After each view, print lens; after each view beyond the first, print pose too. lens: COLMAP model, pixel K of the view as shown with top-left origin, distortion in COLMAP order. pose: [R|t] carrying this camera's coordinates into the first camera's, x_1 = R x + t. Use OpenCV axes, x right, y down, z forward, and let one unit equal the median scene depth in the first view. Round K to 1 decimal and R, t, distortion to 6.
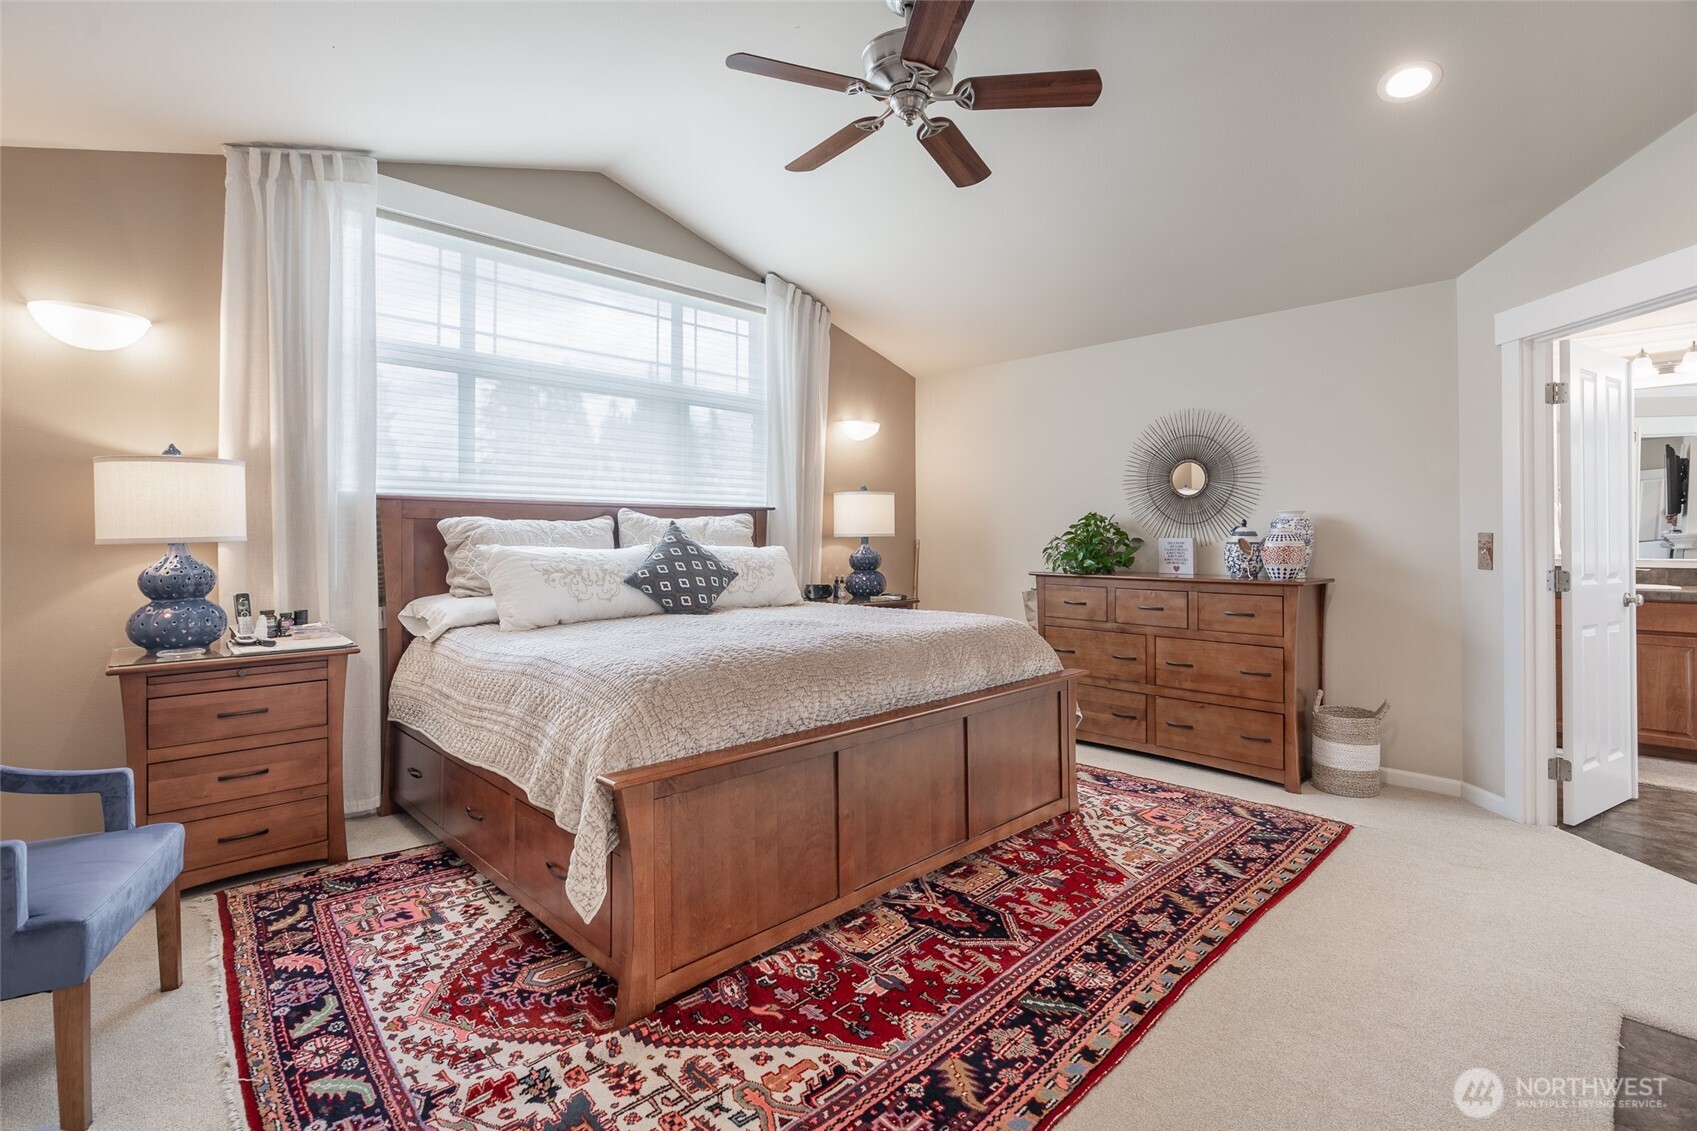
lens RADIAL K [[828.0, 0, 845.1], [0, 828.0, 531.3], [0, 0, 1]] dist [-0.005573, -0.000163]
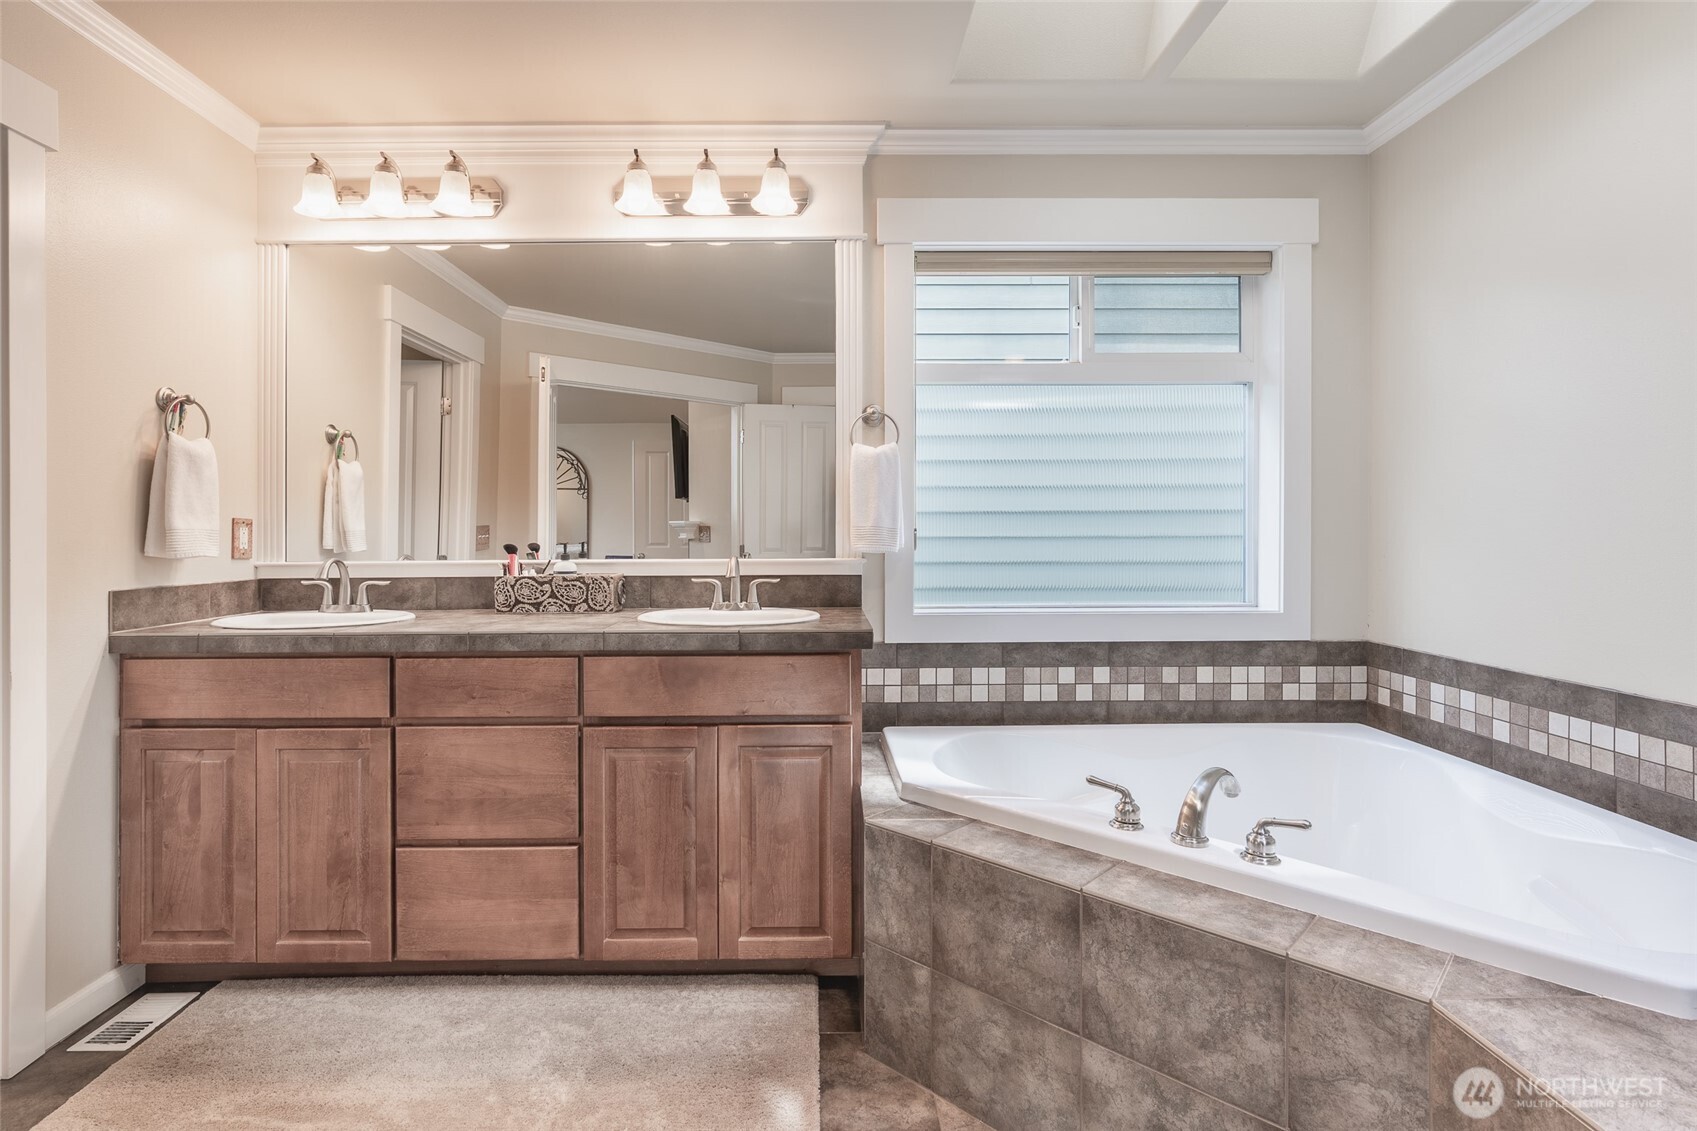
lens RADIAL K [[828.0, 0, 845.1], [0, 828.0, 531.3], [0, 0, 1]] dist [-0.005573, -0.000163]
pose [[0.714470, 0.000595, 0.699665, 0.880376], [-0.000033, 1.000000, -0.000816, 0.015553], [-0.699666, 0.000560, 0.714470, 0.457398]]
